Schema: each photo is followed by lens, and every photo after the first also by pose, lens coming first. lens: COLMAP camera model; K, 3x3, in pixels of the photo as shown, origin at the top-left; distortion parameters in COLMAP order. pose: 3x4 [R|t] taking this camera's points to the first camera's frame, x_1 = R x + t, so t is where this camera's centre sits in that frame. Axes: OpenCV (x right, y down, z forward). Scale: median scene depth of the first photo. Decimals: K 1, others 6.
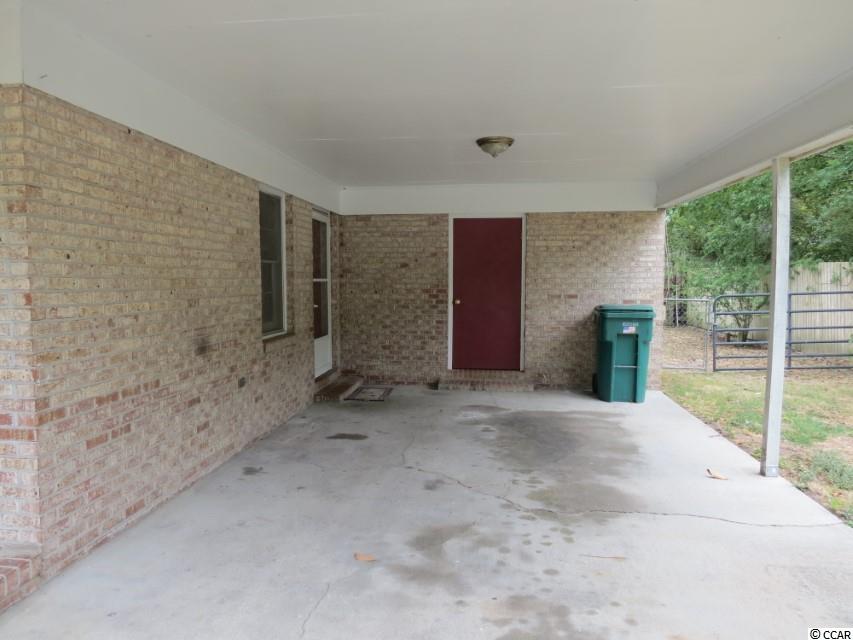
lens RADIAL K [[606.8, 0, 430.2], [0, 606.8, 321.2], [0, 0, 1]] dist [-0.042816, 0.026029]
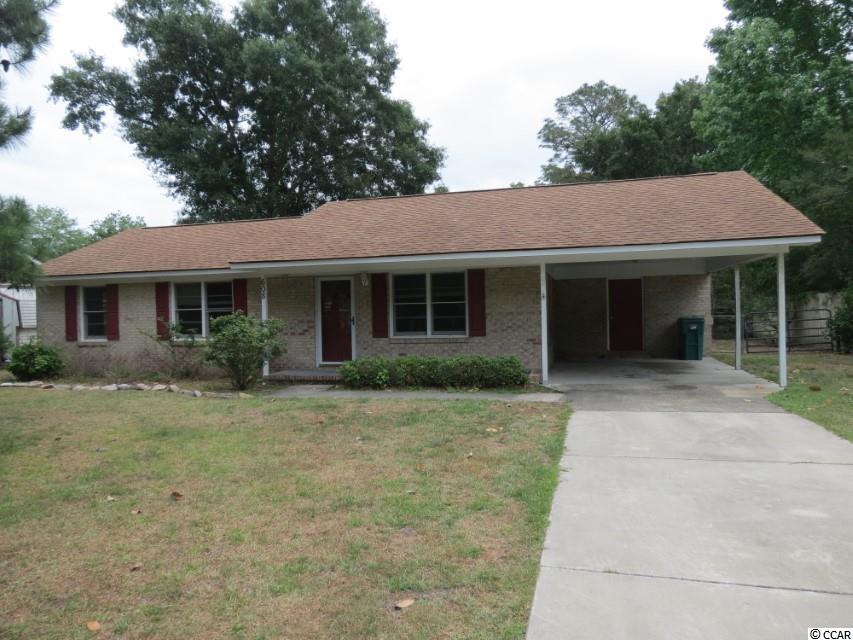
lens RADIAL K [[606.8, 0, 430.2], [0, 606.8, 321.2], [0, 0, 1]] dist [-0.042816, 0.026029]
pose [[0.987985, -0.020997, -0.153119, -0.274248], [0.011897, 0.998121, -0.060108, 0.104043], [0.154093, 0.057564, 0.986378, -1.265061]]
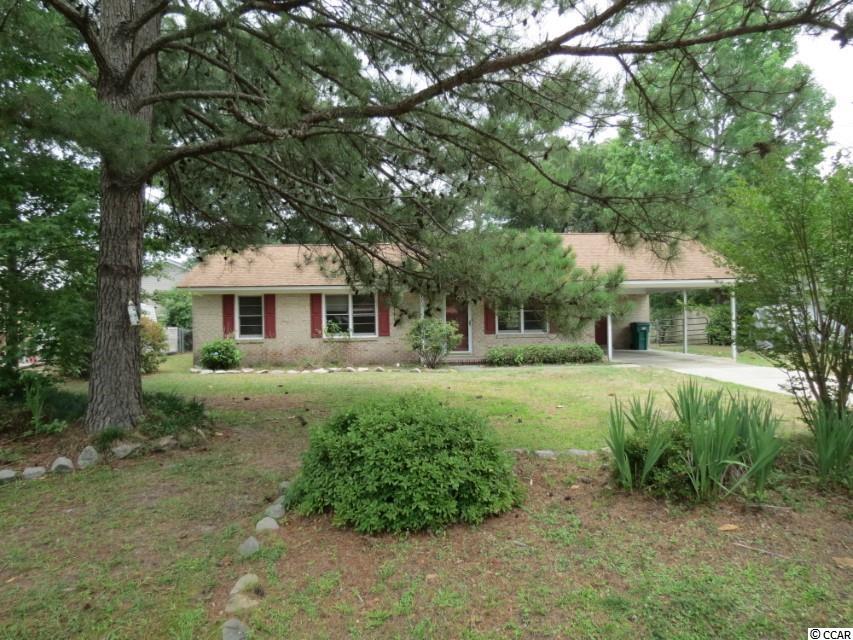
lens RADIAL K [[606.8, 0, 430.2], [0, 606.8, 321.2], [0, 0, 1]] dist [-0.042816, 0.026029]
pose [[0.985394, -0.020482, 0.169051, -1.345867], [0.033327, 0.996738, -0.073498, 0.168989], [-0.166994, 0.078058, 0.982863, -2.033396]]
